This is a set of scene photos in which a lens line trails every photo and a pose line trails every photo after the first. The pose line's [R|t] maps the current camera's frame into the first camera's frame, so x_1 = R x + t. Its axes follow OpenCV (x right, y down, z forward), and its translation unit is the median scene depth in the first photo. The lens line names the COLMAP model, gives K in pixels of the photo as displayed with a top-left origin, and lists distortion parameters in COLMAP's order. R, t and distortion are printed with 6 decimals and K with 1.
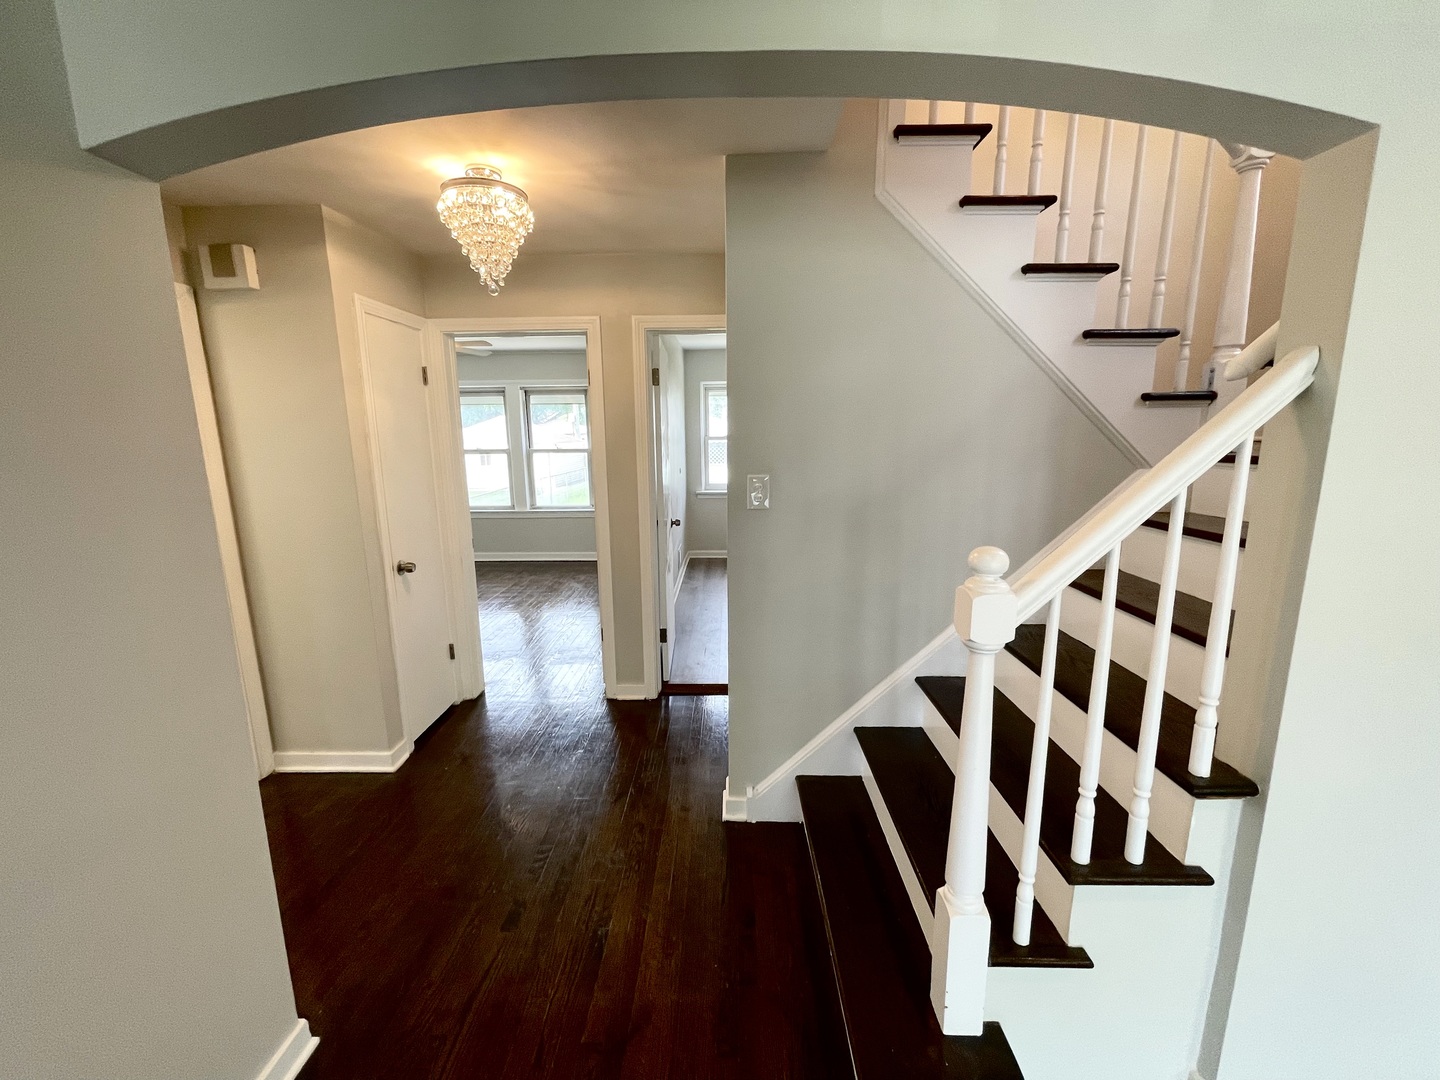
lens RADIAL K [[580.5, 0, 720.0], [0, 580.5, 540.0], [0, 0, 1]] dist [-0.005523, -0.000117]
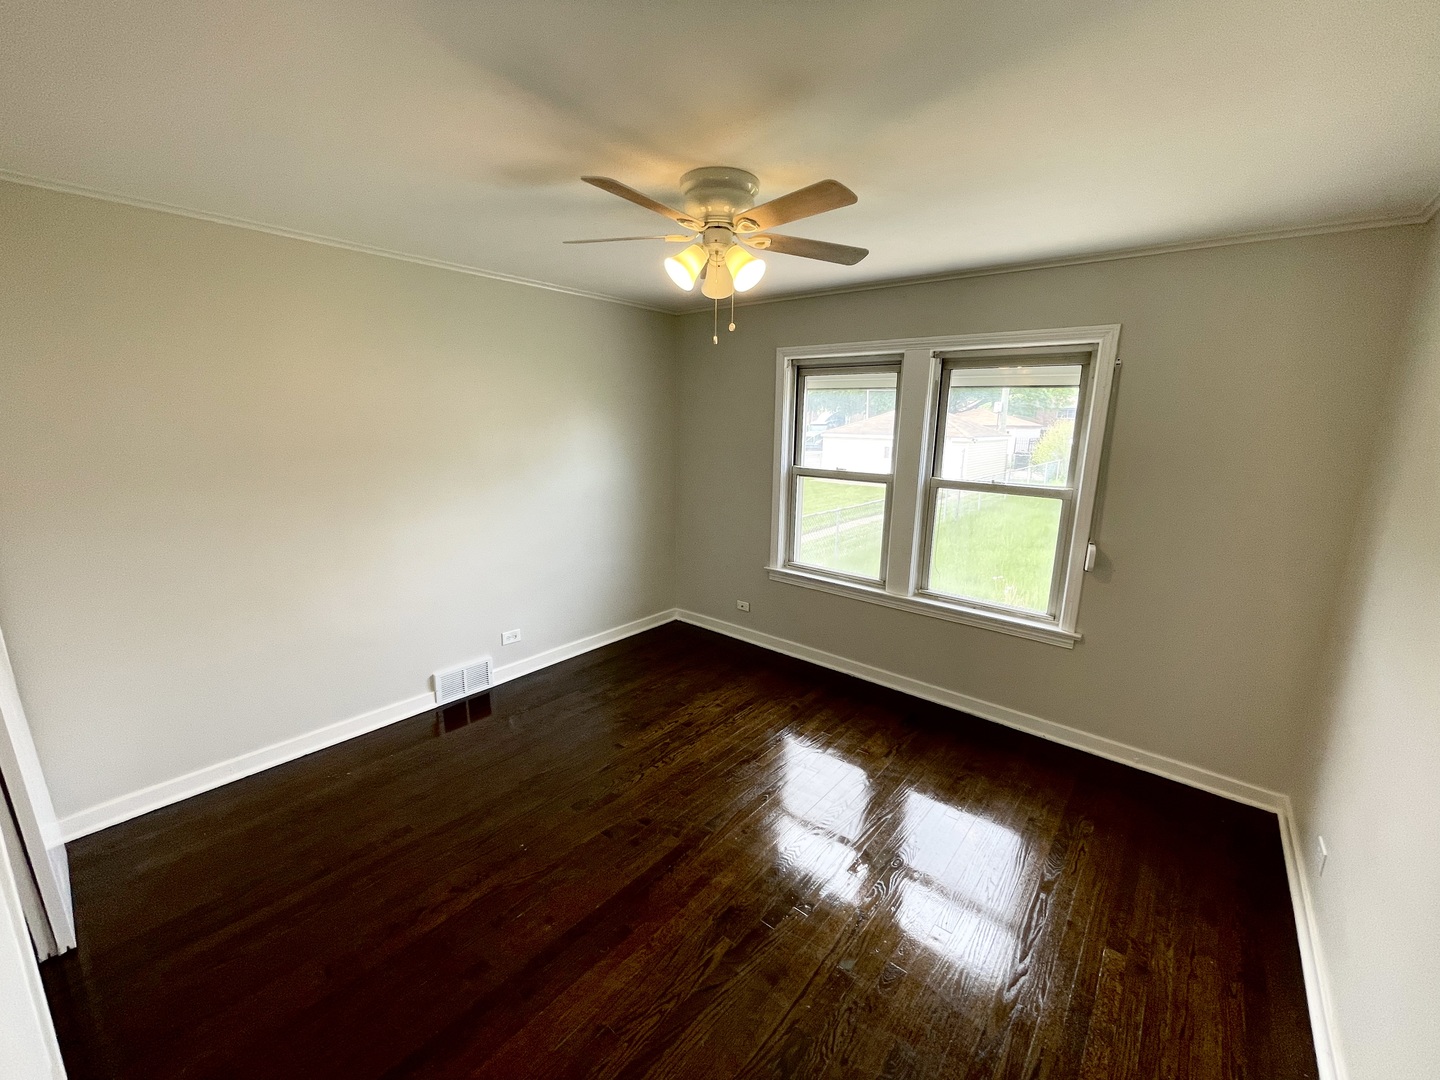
lens RADIAL K [[574.1, 0, 720.0], [0, 574.1, 540.0], [0, 0, 1]] dist [-0.001194, -0.000034]
pose [[0.778773, 0.154046, -0.608098, -0.410117], [-0.138779, 0.987668, 0.072470, -0.289788], [0.611763, 0.027954, 0.790547, 1.260090]]
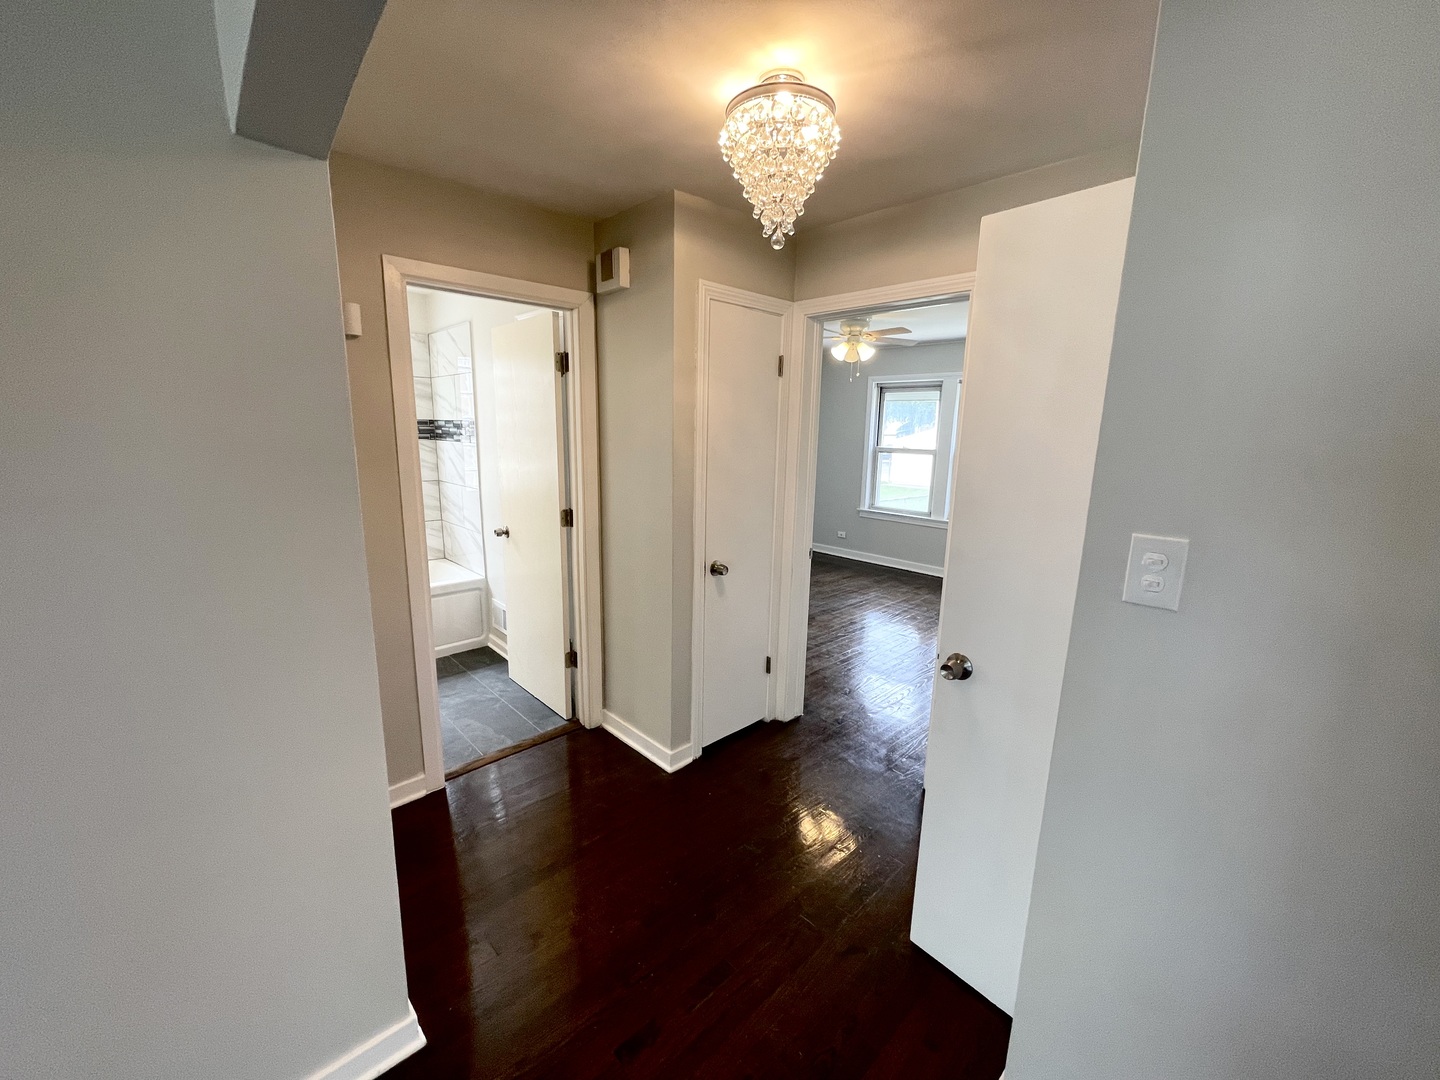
lens RADIAL K [[580.5, 0, 720.0], [0, 580.5, 540.0], [0, 0, 1]] dist [-0.005523, -0.000117]
pose [[0.704278, 0.158231, -0.692066, 0.111841], [-0.156979, 0.985424, 0.065554, -0.064085], [0.692352, 0.062471, 0.718851, 0.328582]]
